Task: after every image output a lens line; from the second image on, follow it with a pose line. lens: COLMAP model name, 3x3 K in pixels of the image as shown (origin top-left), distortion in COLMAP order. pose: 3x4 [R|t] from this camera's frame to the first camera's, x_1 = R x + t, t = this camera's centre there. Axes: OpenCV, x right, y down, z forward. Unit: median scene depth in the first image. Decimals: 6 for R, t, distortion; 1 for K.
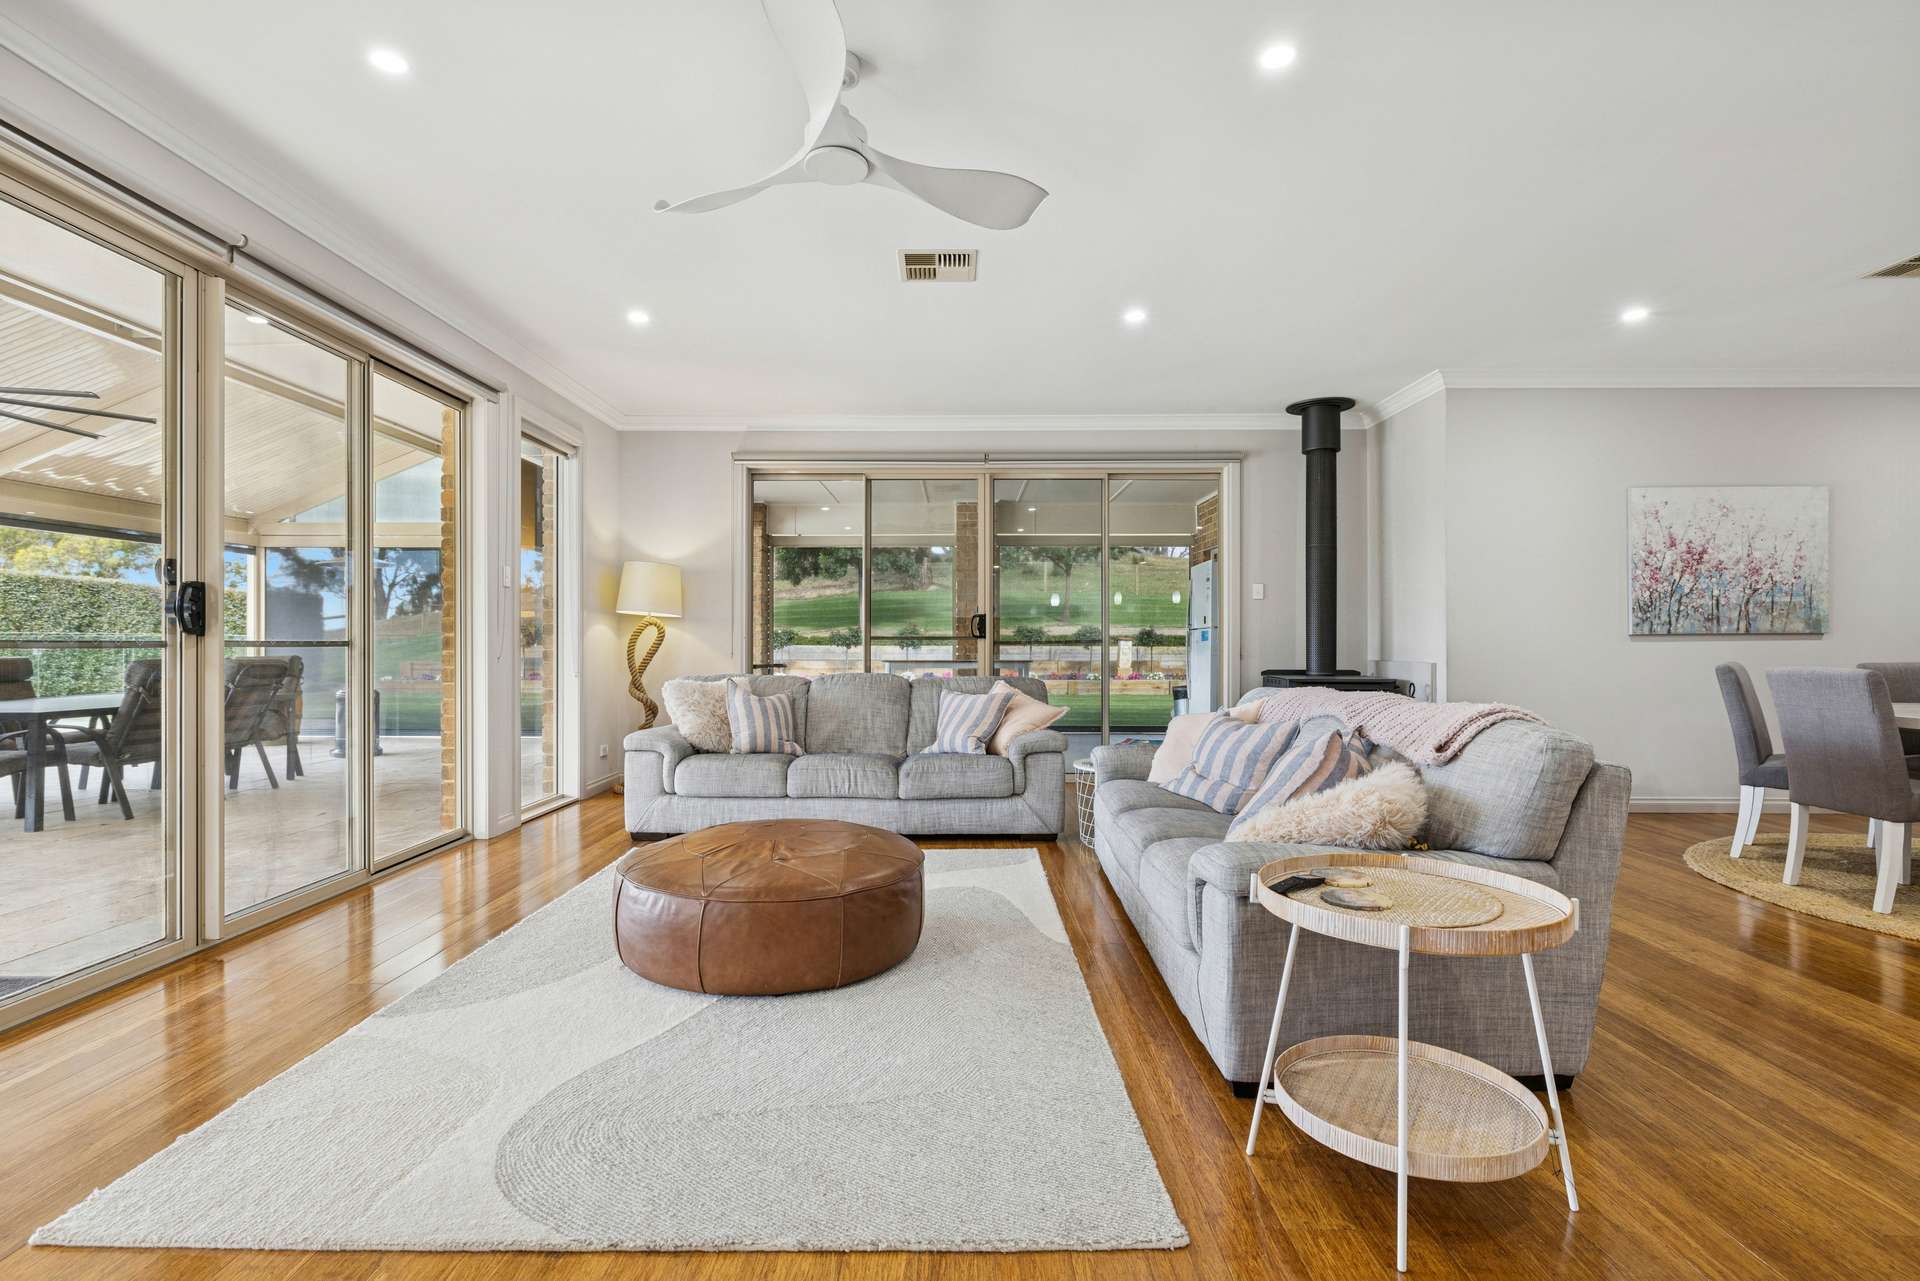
lens RADIAL K [[935.4, 0, 951.0], [0, 935.4, 642.7], [0, 0, 1]] dist [-0.006413, -0.000211]
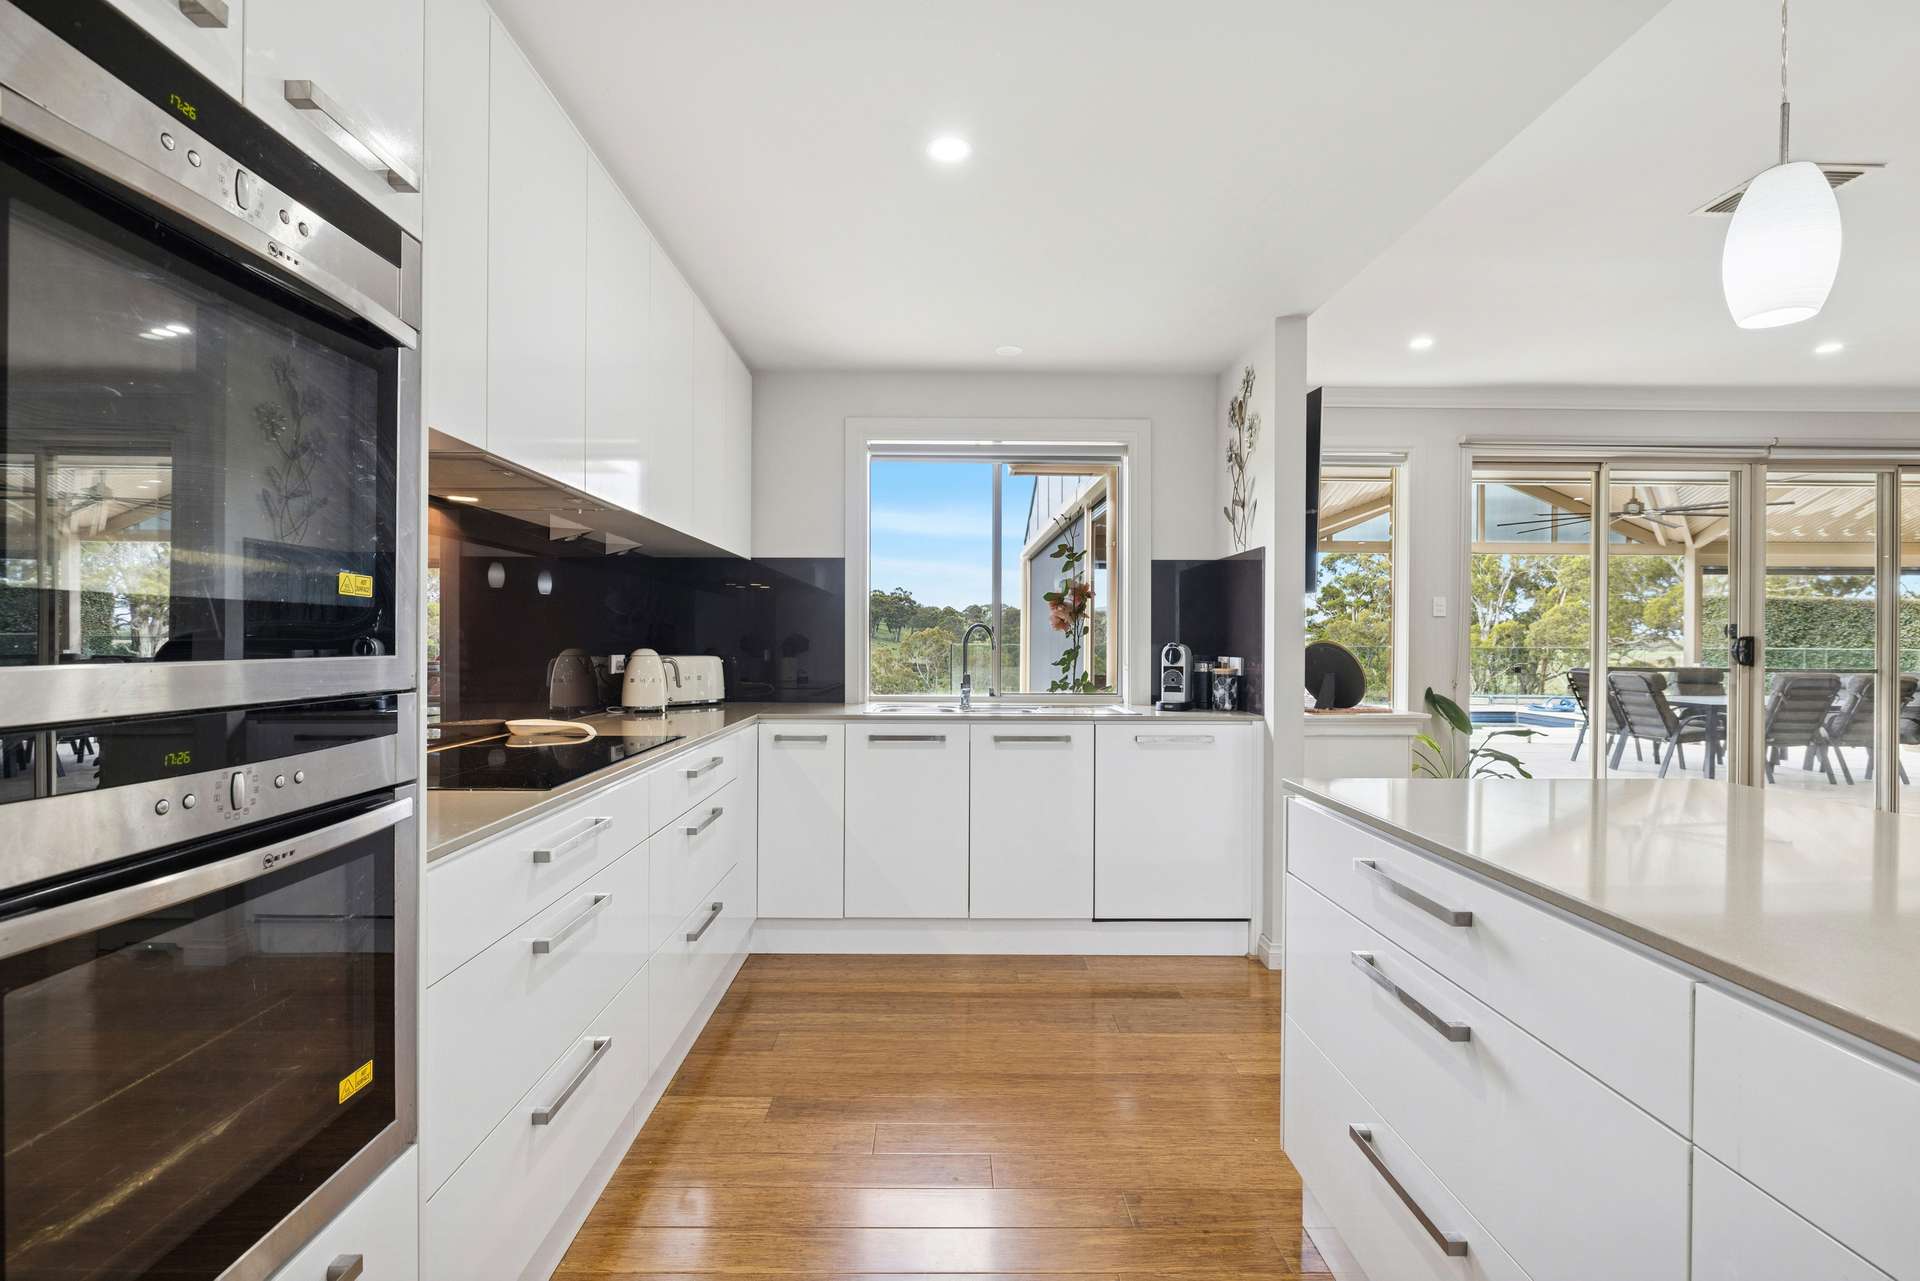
lens RADIAL K [[935.4, 0, 955.0], [0, 935.4, 643.1], [0, 0, 1]] dist [-0.006413, -0.000211]
pose [[0.049282, 0.007634, -0.998756, 0.427707], [-0.006425, 0.999953, 0.007326, -0.026304], [0.998764, 0.006056, 0.049329, -0.291880]]
